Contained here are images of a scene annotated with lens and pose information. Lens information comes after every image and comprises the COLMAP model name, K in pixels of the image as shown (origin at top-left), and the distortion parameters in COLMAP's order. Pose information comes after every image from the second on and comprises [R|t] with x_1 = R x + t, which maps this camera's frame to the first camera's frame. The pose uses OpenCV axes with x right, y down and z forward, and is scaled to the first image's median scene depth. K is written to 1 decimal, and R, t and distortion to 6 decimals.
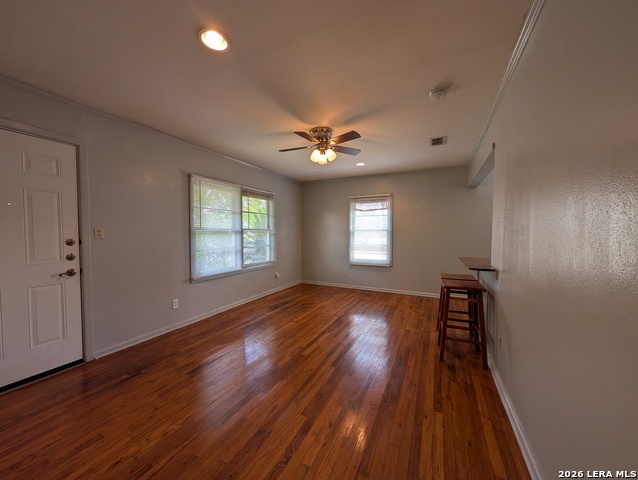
lens RADIAL K [[241.5, 0, 321.0], [0, 241.5, 240.1], [0, 0, 1]] dist [0.000182, 0.000463]
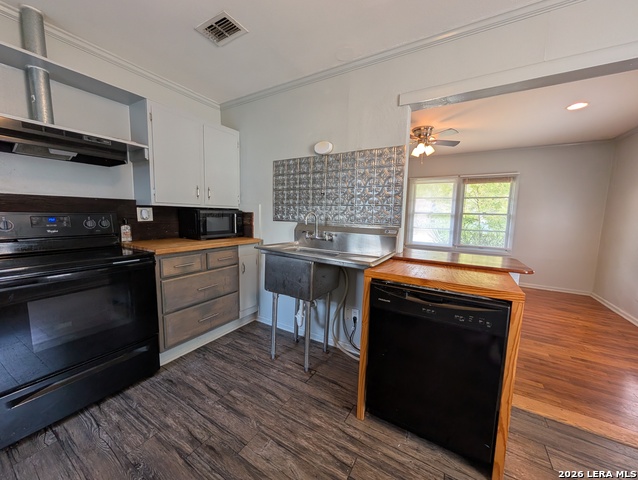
lens RADIAL K [[241.5, 0, 321.2], [0, 241.5, 240.4], [0, 0, 1]] dist [0.000182, 0.000463]
pose [[-0.079317, 0.110756, -0.990678, 0.931120], [-0.061150, 0.991396, 0.115732, -0.010790], [0.994972, 0.069760, -0.071862, 0.450642]]
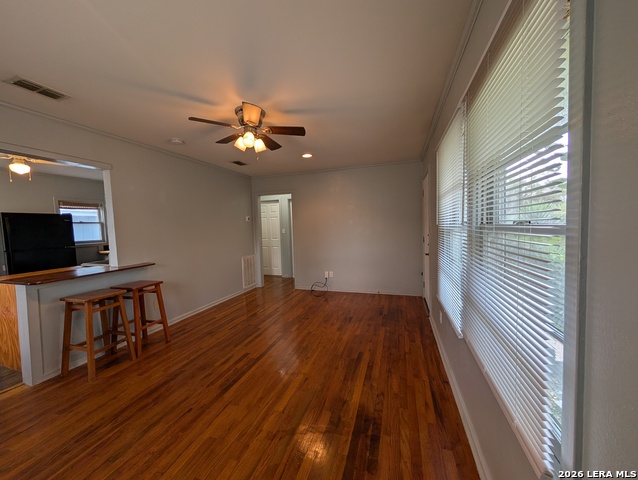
lens RADIAL K [[241.5, 0, 320.3], [0, 241.5, 240.3], [0, 0, 1]] dist [0.000182, 0.000463]
pose [[-0.989459, 0.038766, -0.139531, -0.072331], [0.026000, 0.995403, 0.092176, -0.064779], [0.142463, 0.087577, -0.985918, 1.360793]]
